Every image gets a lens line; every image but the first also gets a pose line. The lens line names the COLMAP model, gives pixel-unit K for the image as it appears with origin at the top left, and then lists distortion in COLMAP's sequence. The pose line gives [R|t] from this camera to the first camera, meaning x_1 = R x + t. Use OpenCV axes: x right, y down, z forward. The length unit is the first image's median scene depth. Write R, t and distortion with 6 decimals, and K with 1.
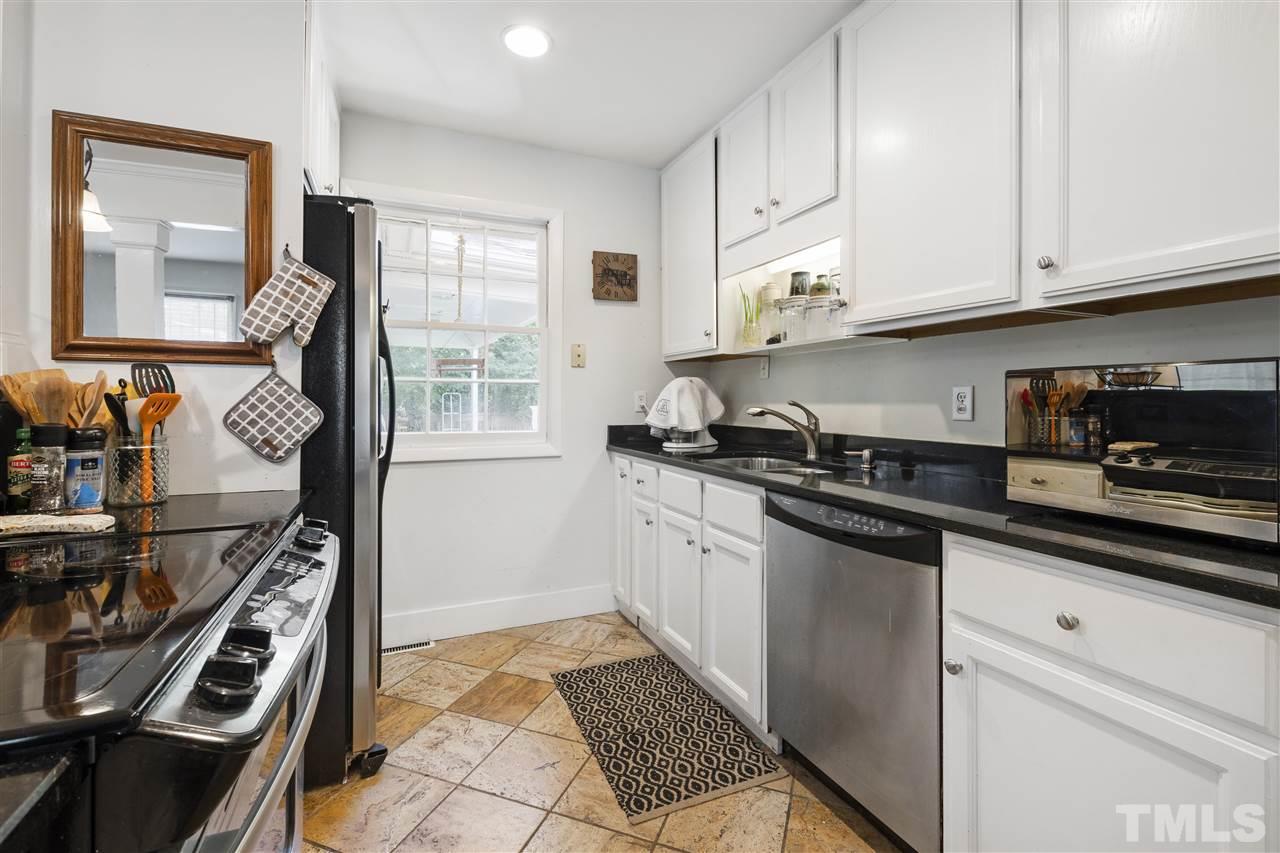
lens RADIAL K [[559.1, 0, 639.3], [0, 559.1, 397.9], [0, 0, 1]] dist [0.003939, -0.001464]
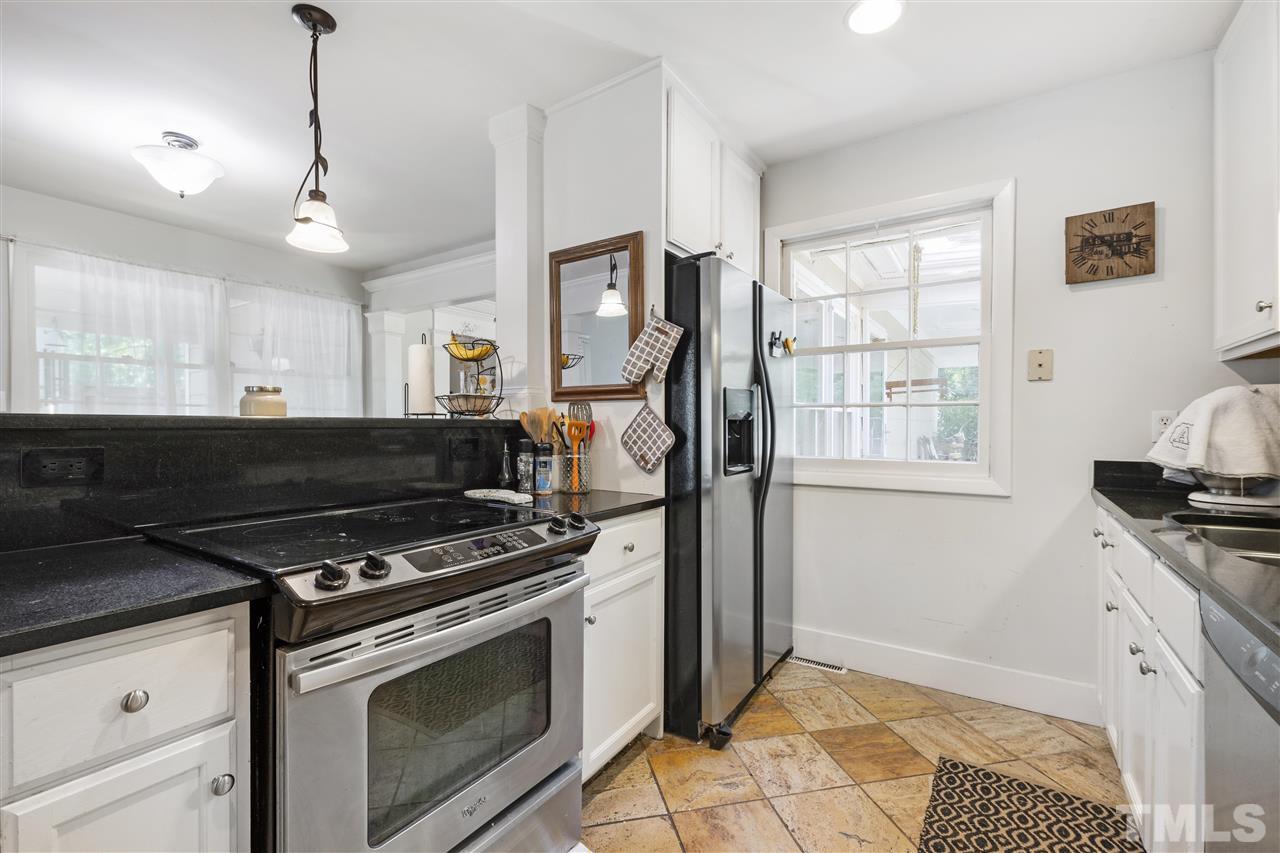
lens RADIAL K [[559.1, 0, 633.9], [0, 559.1, 432.2], [0, 0, 1]] dist [0.003939, -0.001464]
pose [[0.538207, 0.010318, -0.842749, 0.330752], [0.005421, 0.999862, 0.015704, -0.001172], [0.842795, -0.013021, 0.538077, 0.200448]]
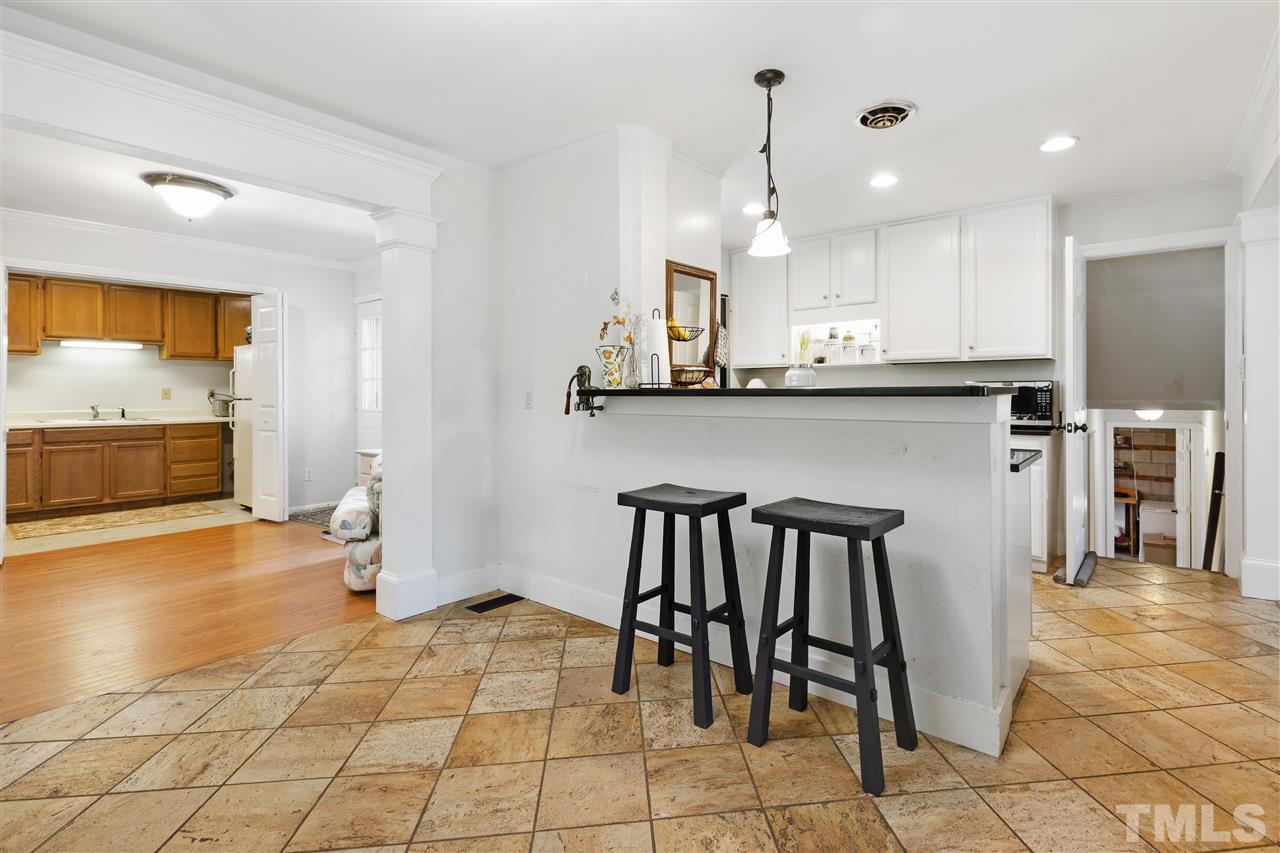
lens RADIAL K [[605.7, 0, 679.5], [0, 605.7, 395.6], [0, 0, 1]] dist [0.012312, -0.001775]
pose [[0.880619, -0.010624, 0.473706, -1.426250], [0.002991, 0.999853, 0.016866, -0.025198], [-0.473815, -0.013435, 0.880522, -0.741730]]
